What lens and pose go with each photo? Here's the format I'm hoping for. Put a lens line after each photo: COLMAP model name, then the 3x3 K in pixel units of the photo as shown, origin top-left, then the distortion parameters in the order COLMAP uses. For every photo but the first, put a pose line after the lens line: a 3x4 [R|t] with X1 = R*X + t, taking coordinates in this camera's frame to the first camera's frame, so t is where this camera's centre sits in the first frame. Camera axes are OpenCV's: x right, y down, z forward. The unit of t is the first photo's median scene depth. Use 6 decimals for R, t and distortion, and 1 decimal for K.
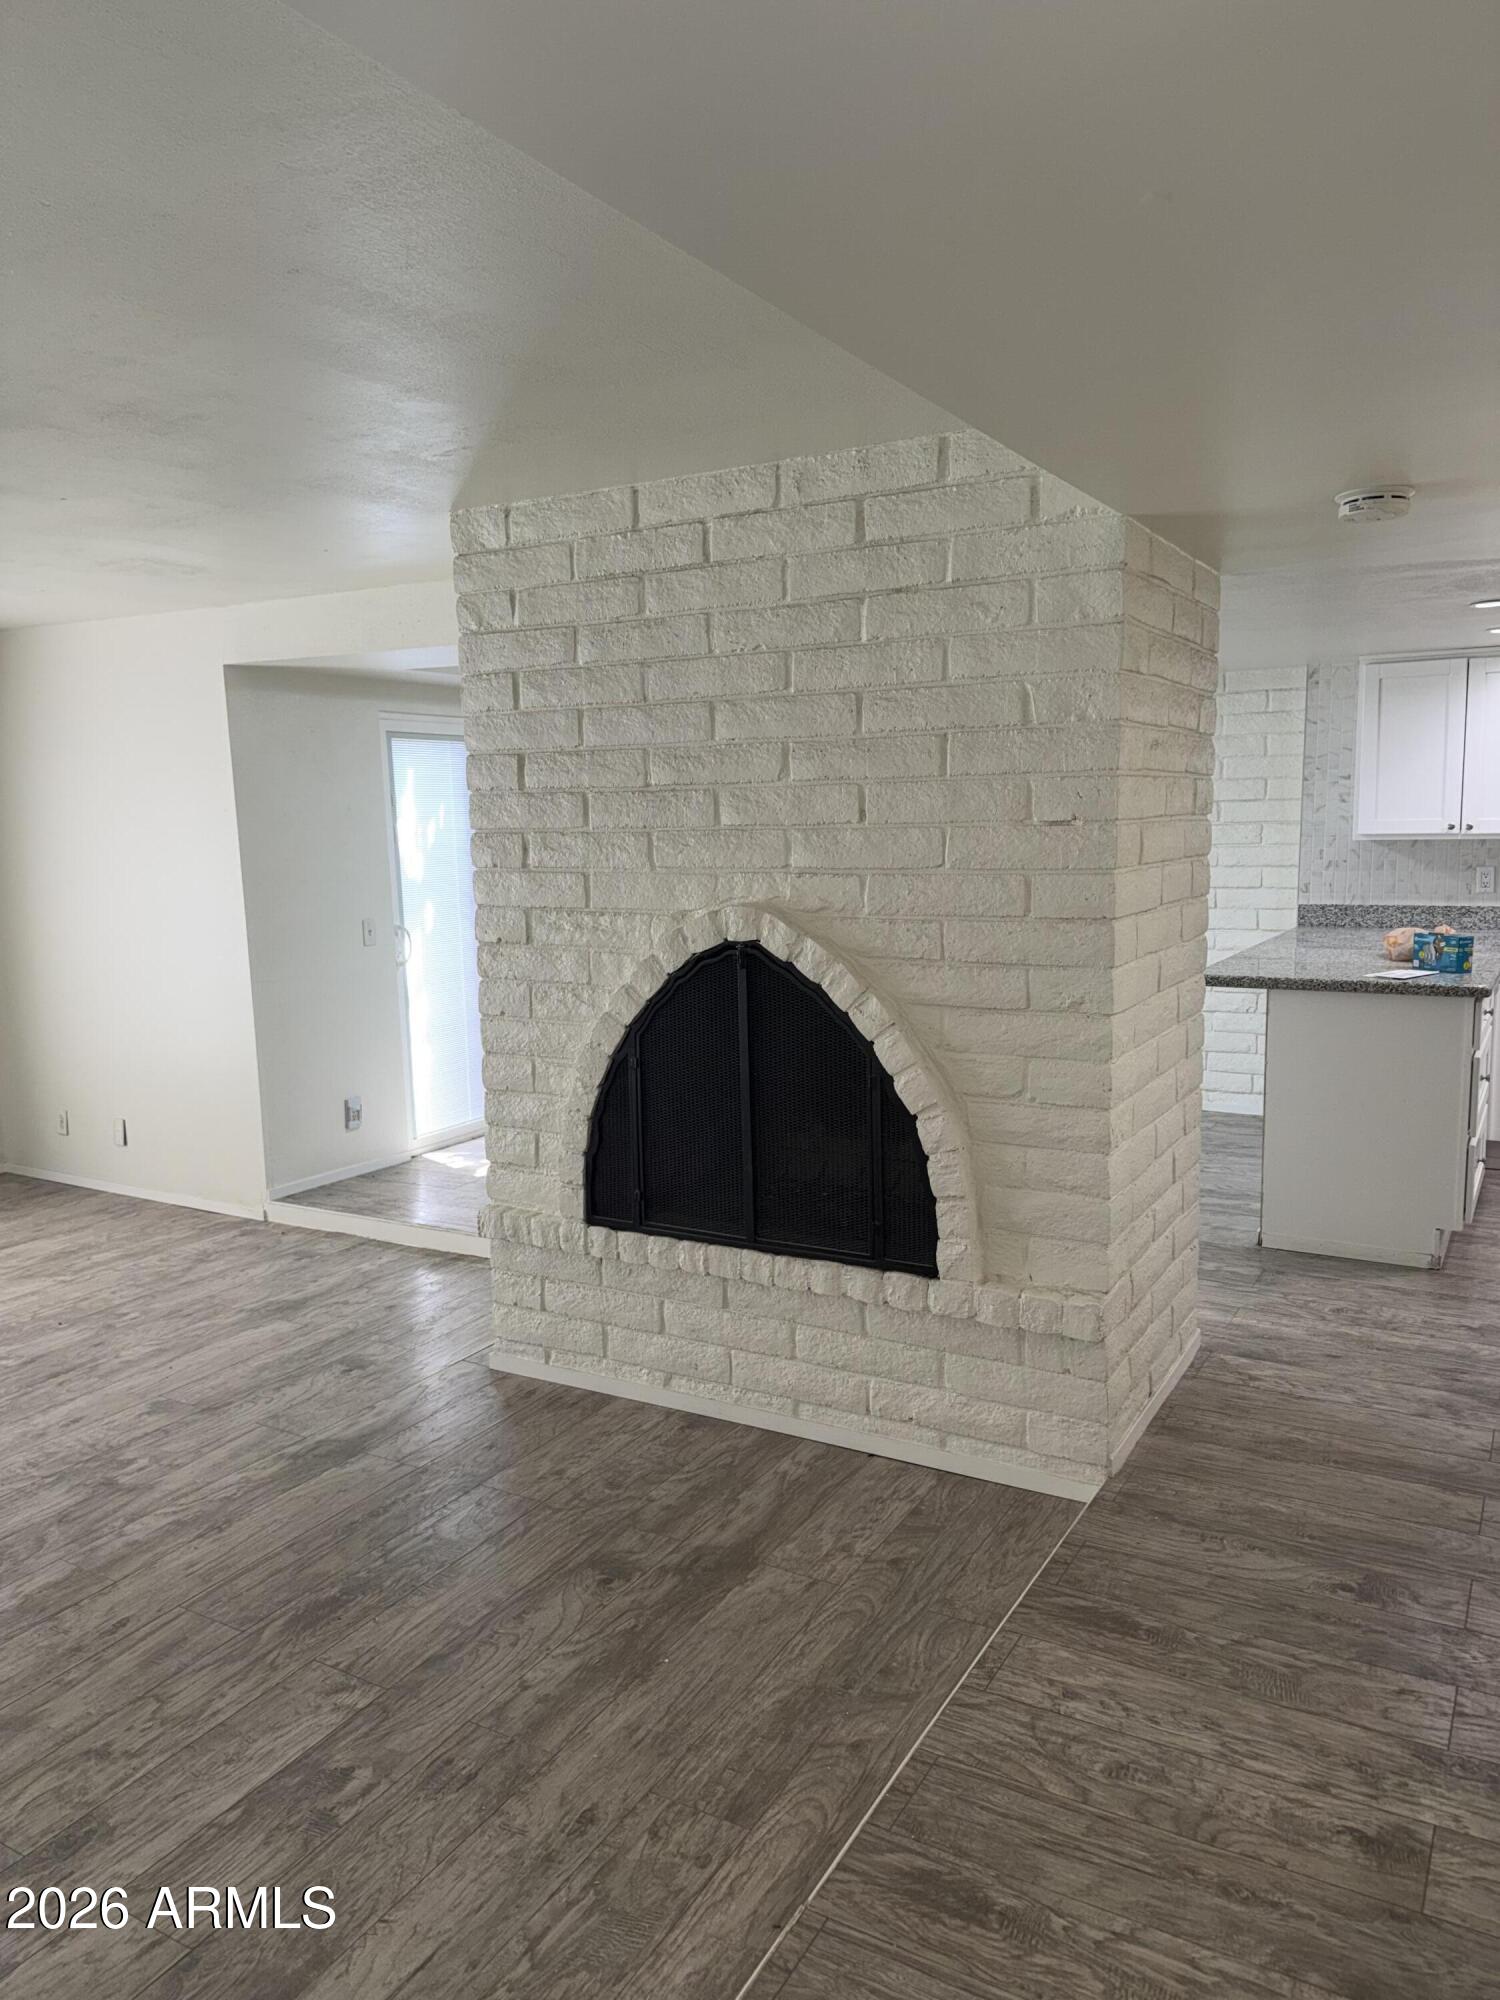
lens RADIAL K [[1428.5, 0, 762.5], [0, 1428.5, 996.5], [0, 0, 1]] dist [0.170165, -0.332062]
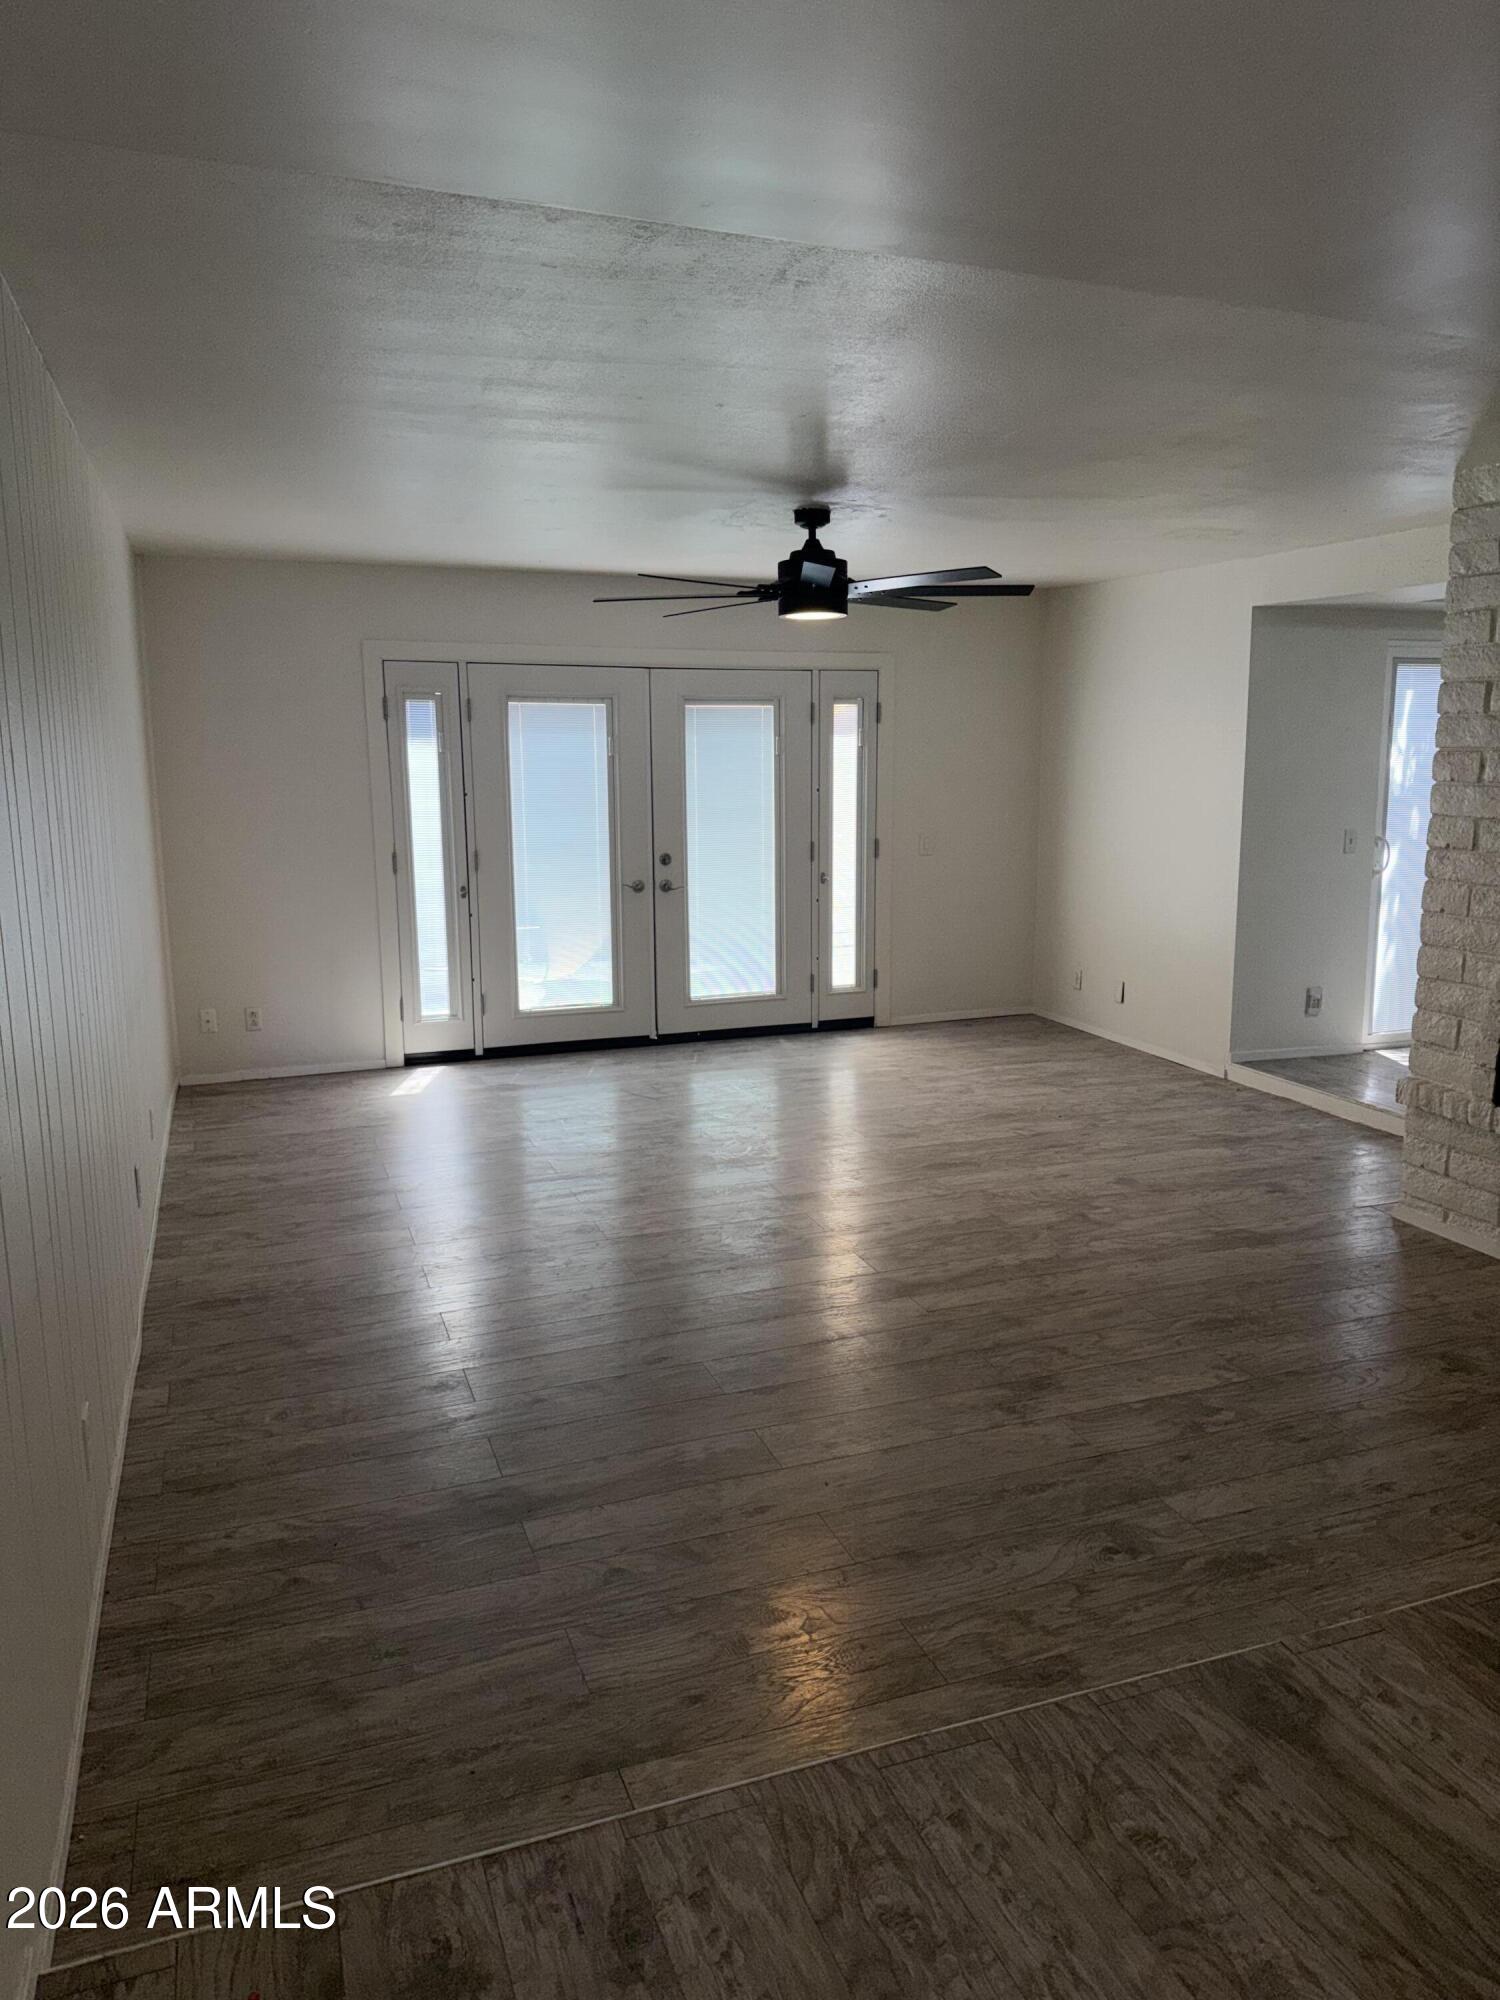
lens RADIAL K [[1428.5, 0, 762.5], [0, 1428.5, 996.5], [0, 0, 1]] dist [0.170165, -0.332062]
pose [[0.781015, 0.134366, -0.609887, 0.109984], [-0.100048, 0.990887, 0.090186, 0.028173], [0.616447, -0.009419, 0.787340, -0.237713]]
